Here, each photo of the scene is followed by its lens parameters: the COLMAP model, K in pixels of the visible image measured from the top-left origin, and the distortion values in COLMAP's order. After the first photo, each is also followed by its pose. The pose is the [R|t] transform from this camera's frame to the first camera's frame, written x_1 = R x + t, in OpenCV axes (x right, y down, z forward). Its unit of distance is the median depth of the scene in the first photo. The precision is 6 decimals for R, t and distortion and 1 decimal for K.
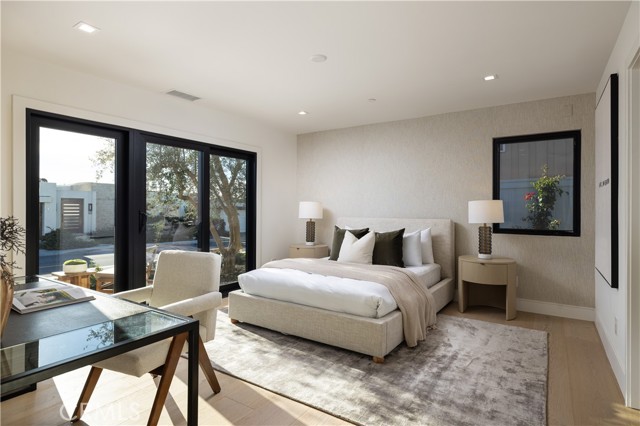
lens RADIAL K [[348.4, 0, 319.2], [0, 348.4, 210.8], [0, 0, 1]] dist [-0.001193, -0.000260]
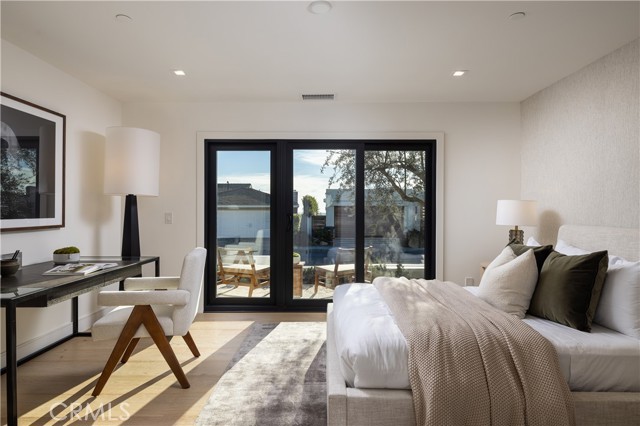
lens RADIAL K [[377.4, 0, 321.4], [0, 377.4, 213.4], [0, 0, 1]] dist [0.002081, -0.000162]
pose [[0.559617, -0.001929, -0.828749, 0.431846], [0.001132, 0.999998, -0.001563, 0.000020], [0.828750, -0.000063, 0.559618, 0.358591]]
